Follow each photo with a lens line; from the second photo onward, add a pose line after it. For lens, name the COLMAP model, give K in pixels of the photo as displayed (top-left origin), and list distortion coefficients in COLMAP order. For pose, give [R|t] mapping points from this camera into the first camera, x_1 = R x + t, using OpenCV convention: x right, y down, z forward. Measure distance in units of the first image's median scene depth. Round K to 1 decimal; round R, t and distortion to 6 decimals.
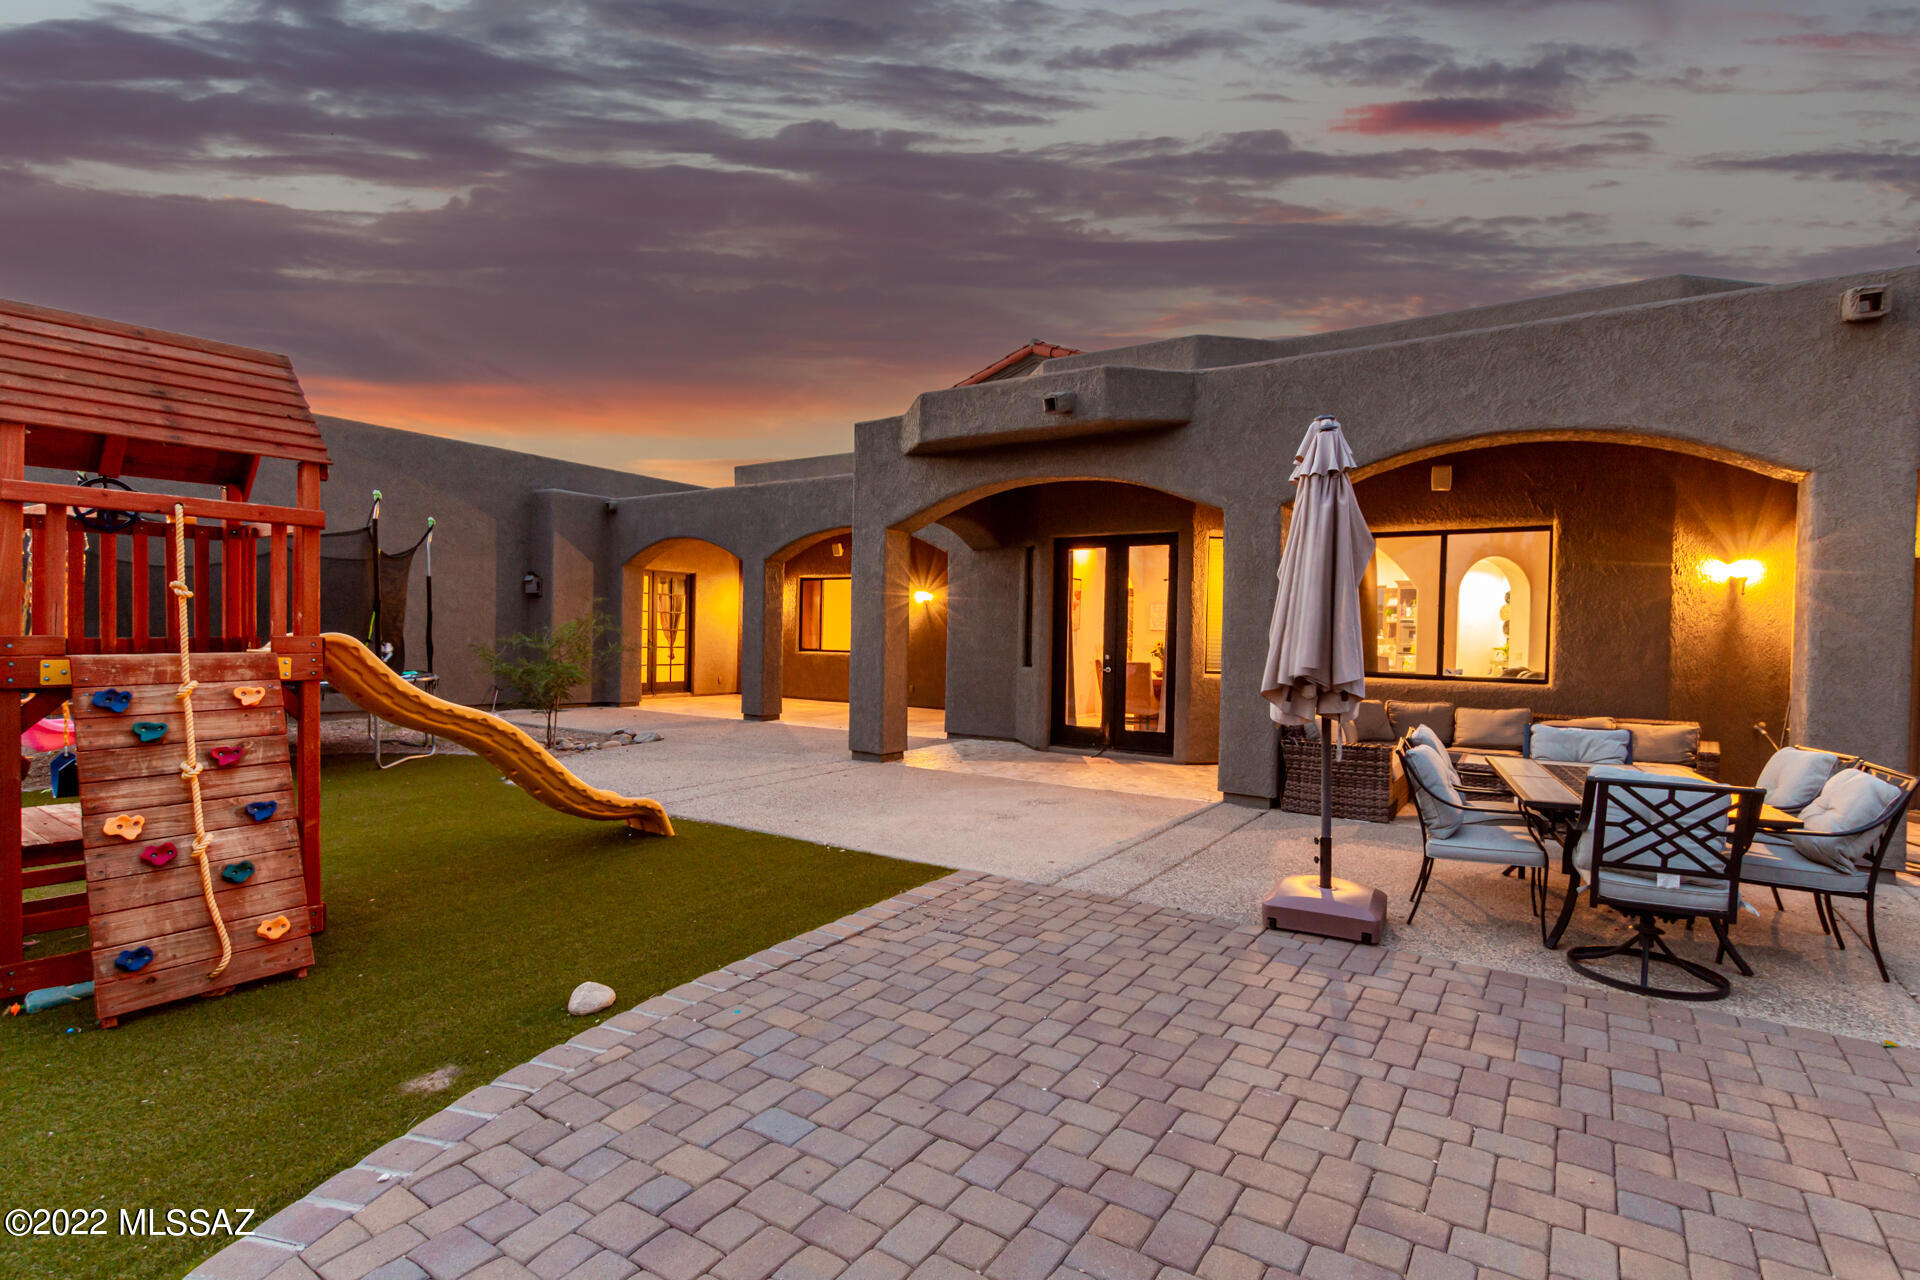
lens RADIAL K [[921.3, 0, 959.8], [0, 921.3, 651.0], [0, 0, 1]] dist [0.011055, -0.001656]
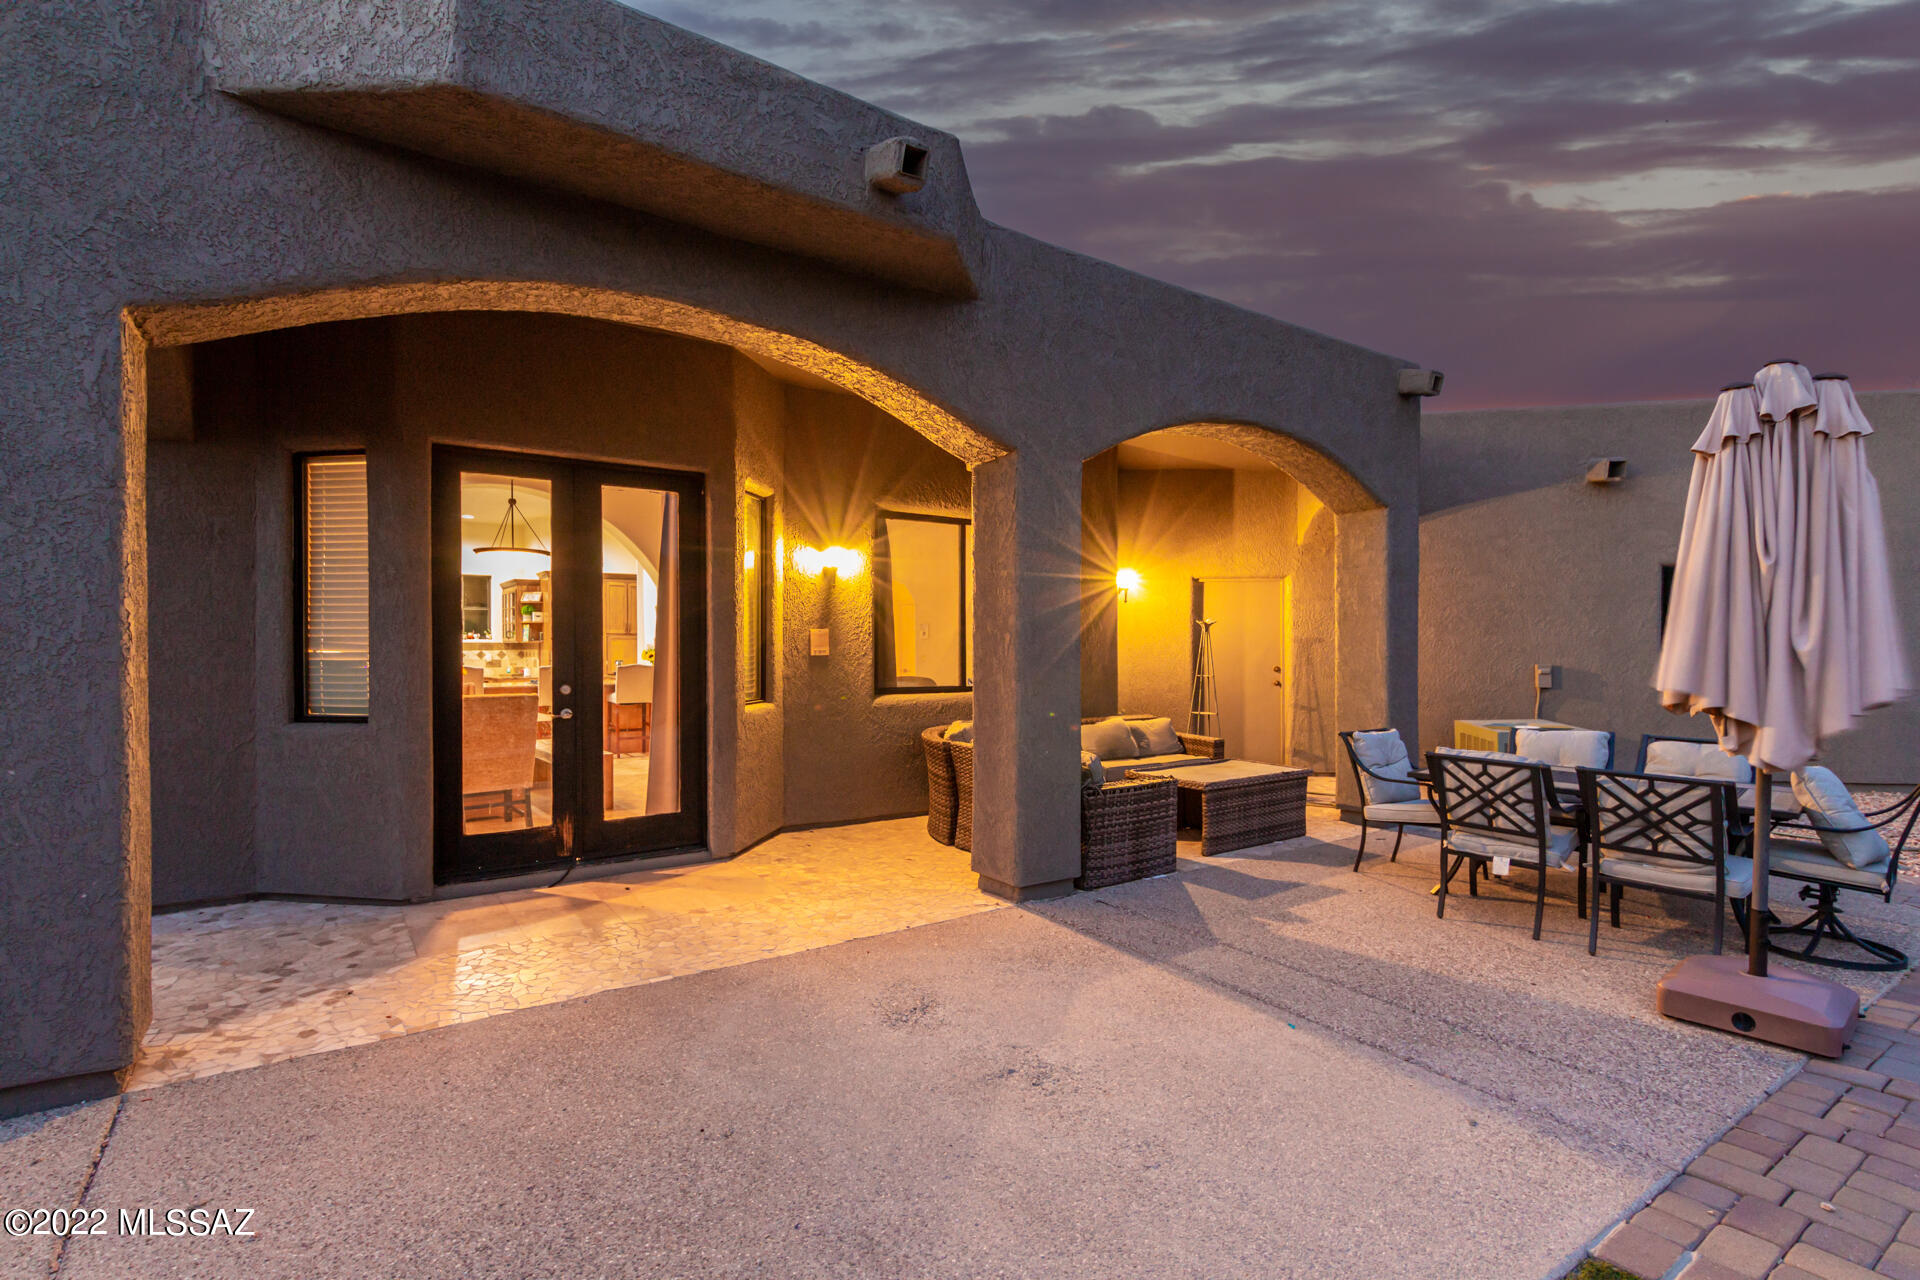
lens RADIAL K [[921.3, 0, 959.8], [0, 921.3, 651.0], [0, 0, 1]] dist [0.011055, -0.001656]
pose [[0.359368, -0.024448, 0.932876, -0.628482], [0.022507, 0.999593, 0.017526, -0.050942], [-0.932924, 0.014698, 0.359772, 1.524222]]
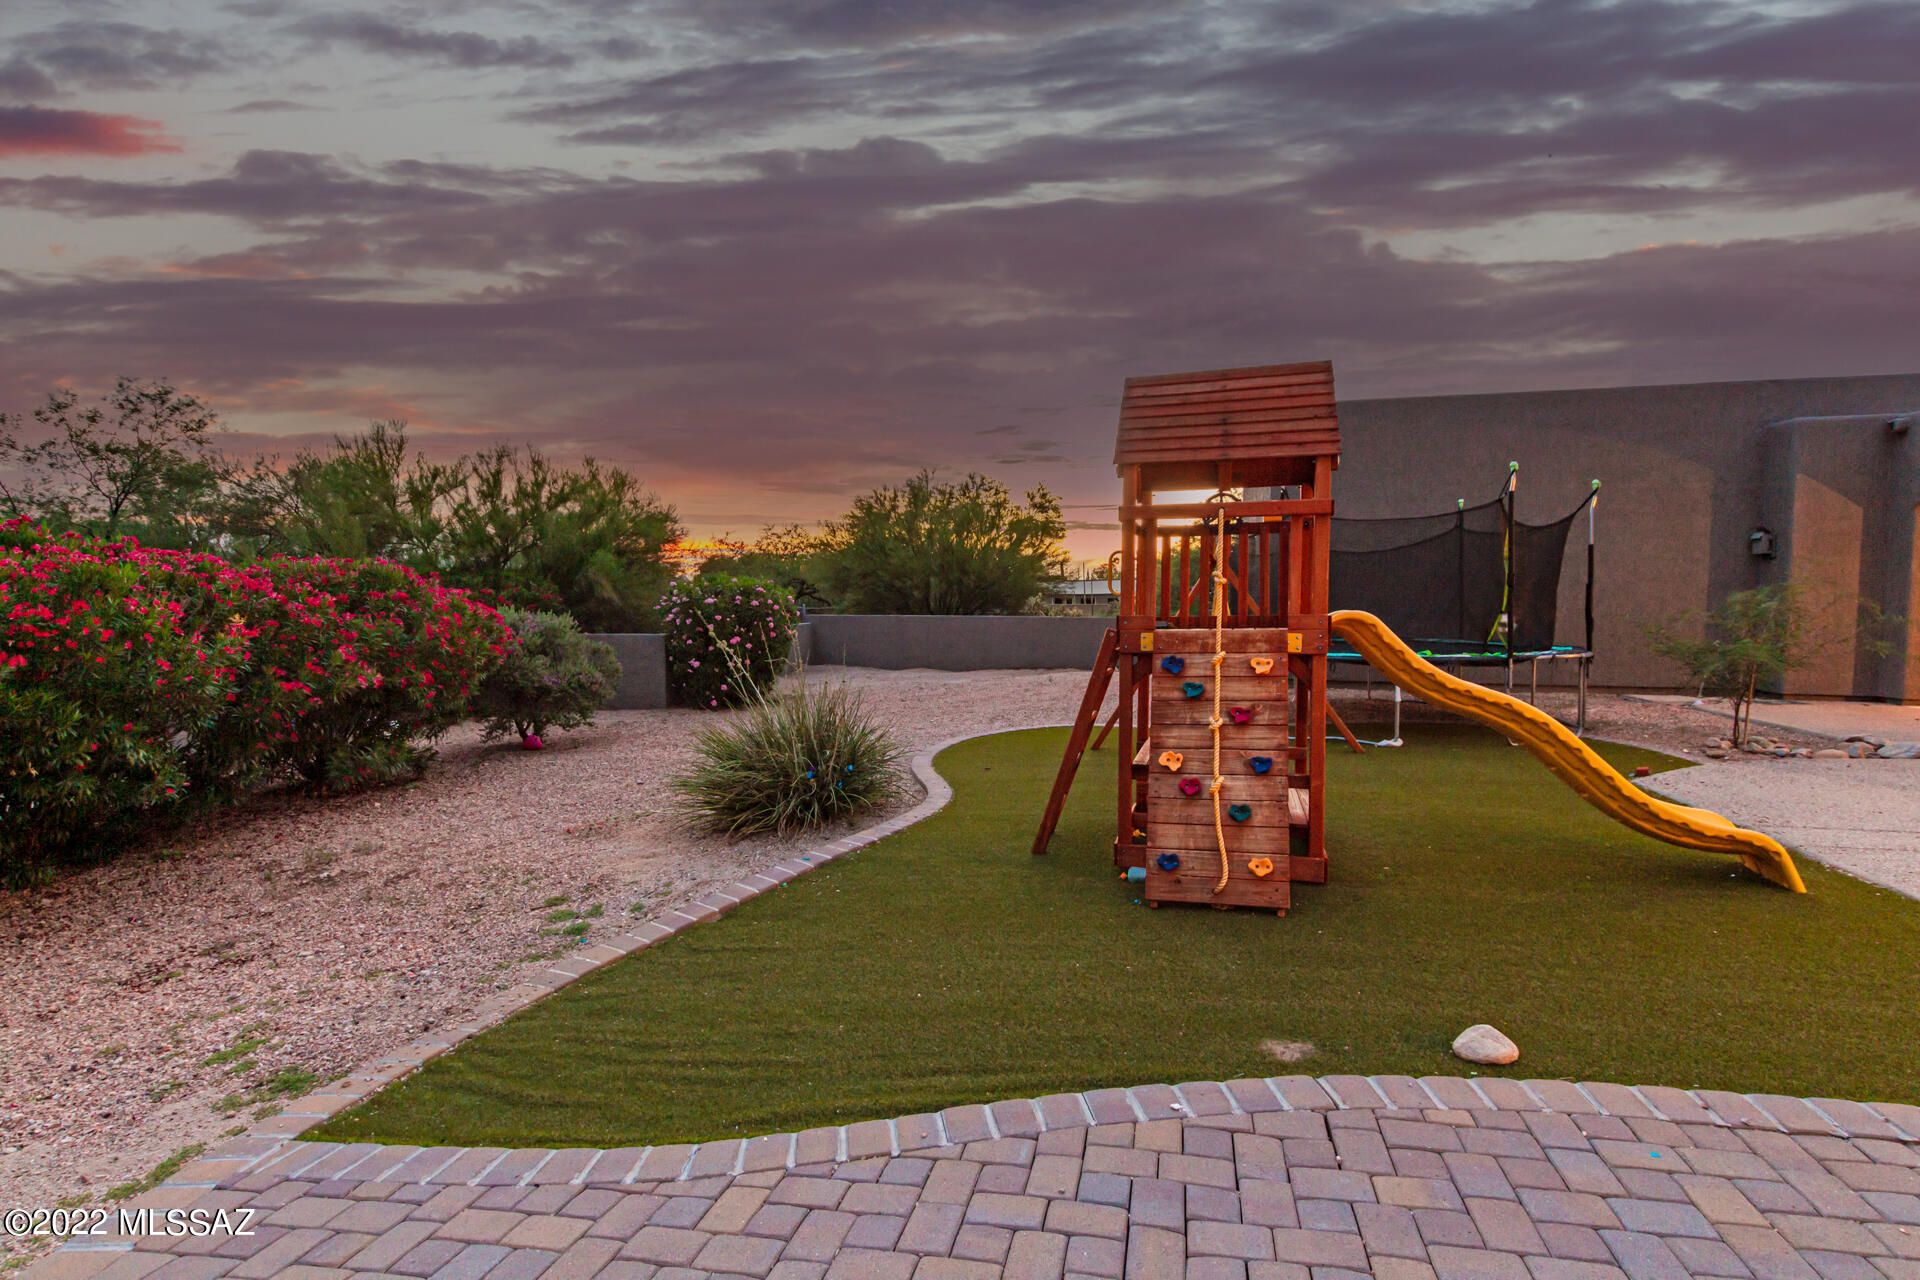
lens RADIAL K [[921.3, 0, 959.8], [0, 921.3, 651.0], [0, 0, 1]] dist [0.011055, -0.001656]
pose [[0.352648, 0.035070, -0.935098, 0.188867], [-0.005926, 0.999361, 0.035246, -0.009191], [0.935737, -0.006888, 0.352631, 0.231791]]
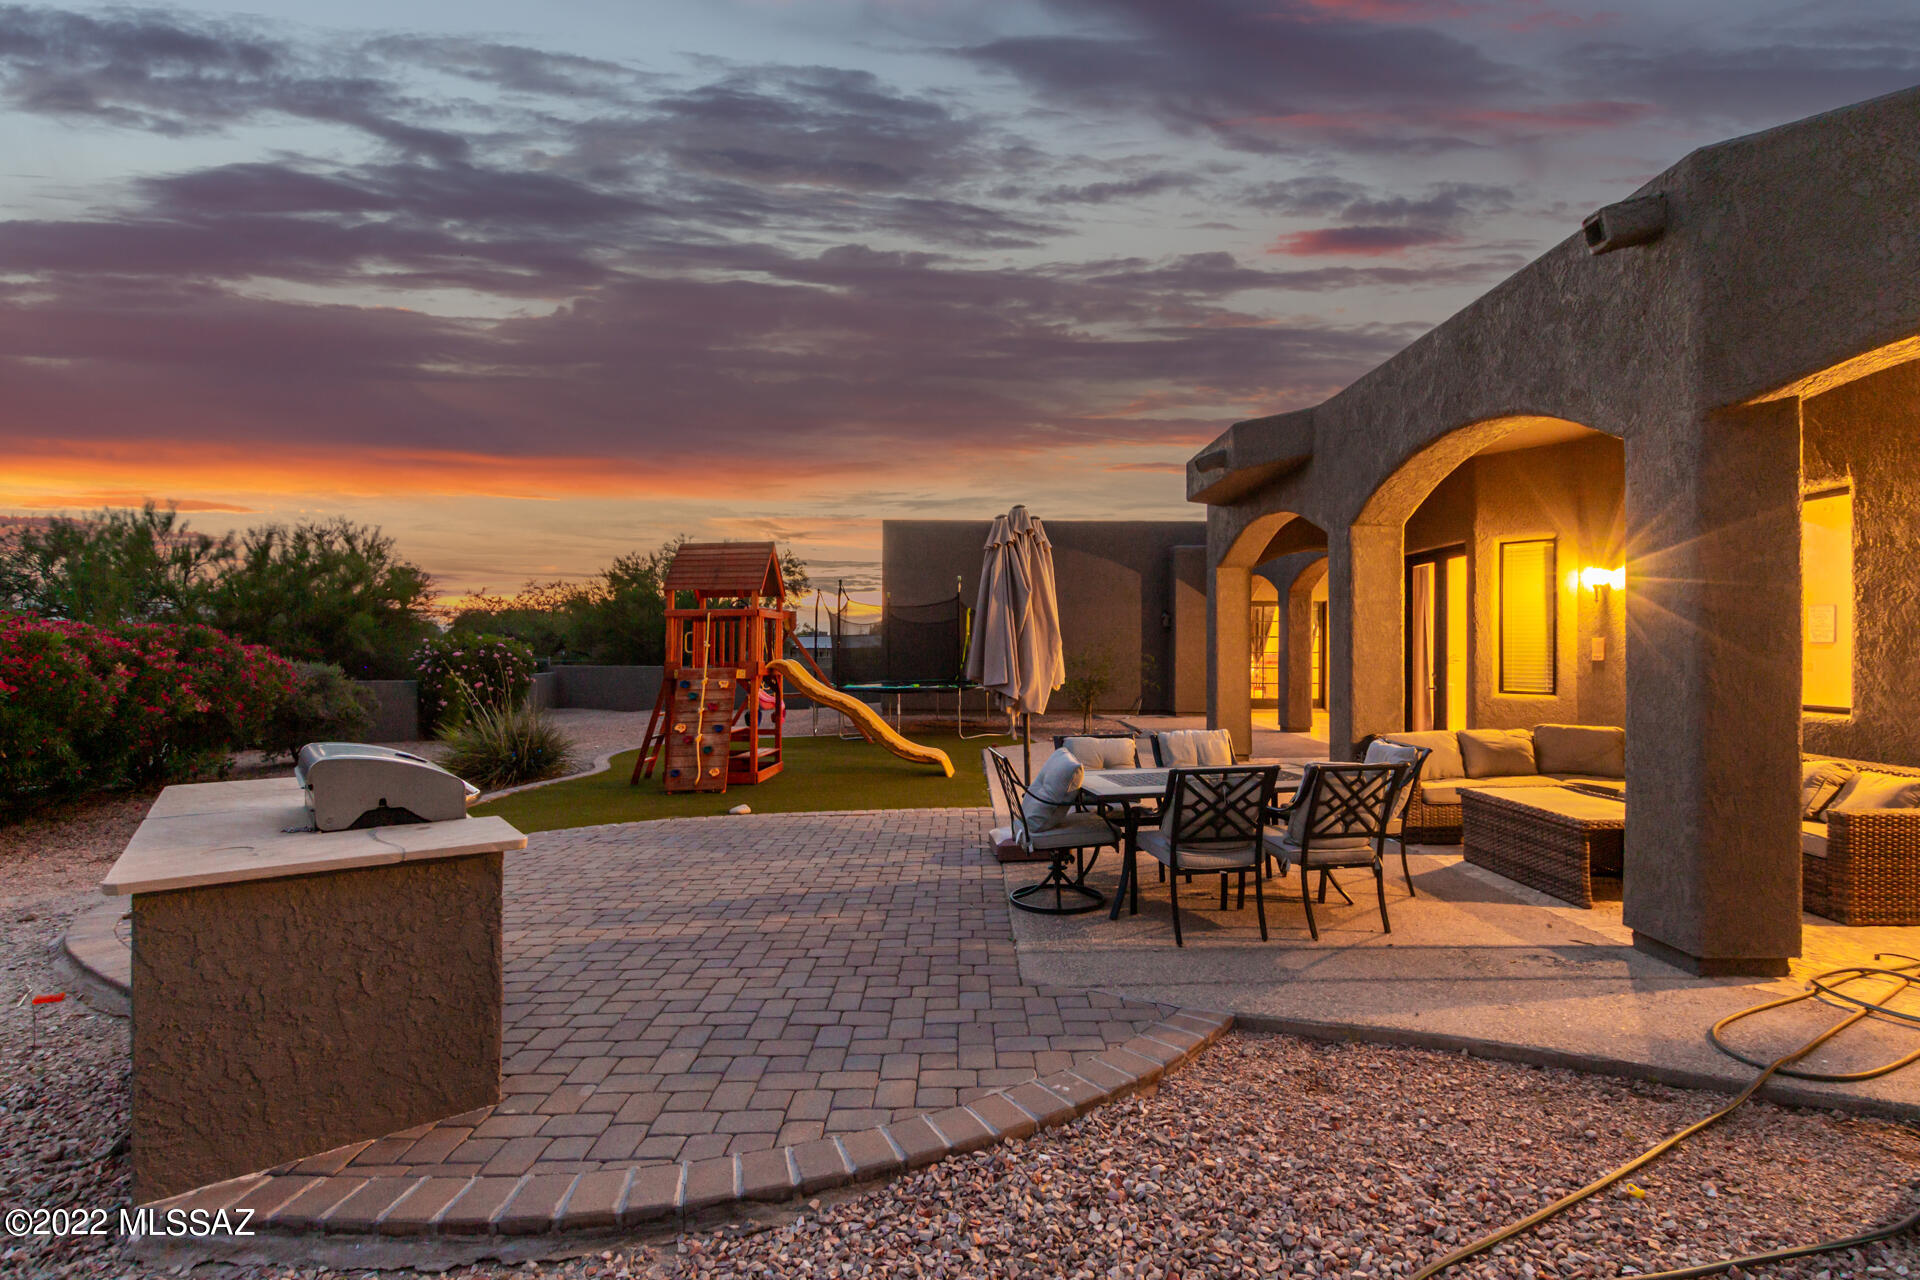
lens RADIAL K [[921.3, 0, 959.8], [0, 921.3, 651.0], [0, 0, 1]] dist [0.011055, -0.001656]
pose [[0.553518, -0.017822, -0.832646, 1.751809], [-0.003404, 0.999714, -0.023661, 0.014220], [0.832830, 0.015931, 0.553300, 0.122191]]
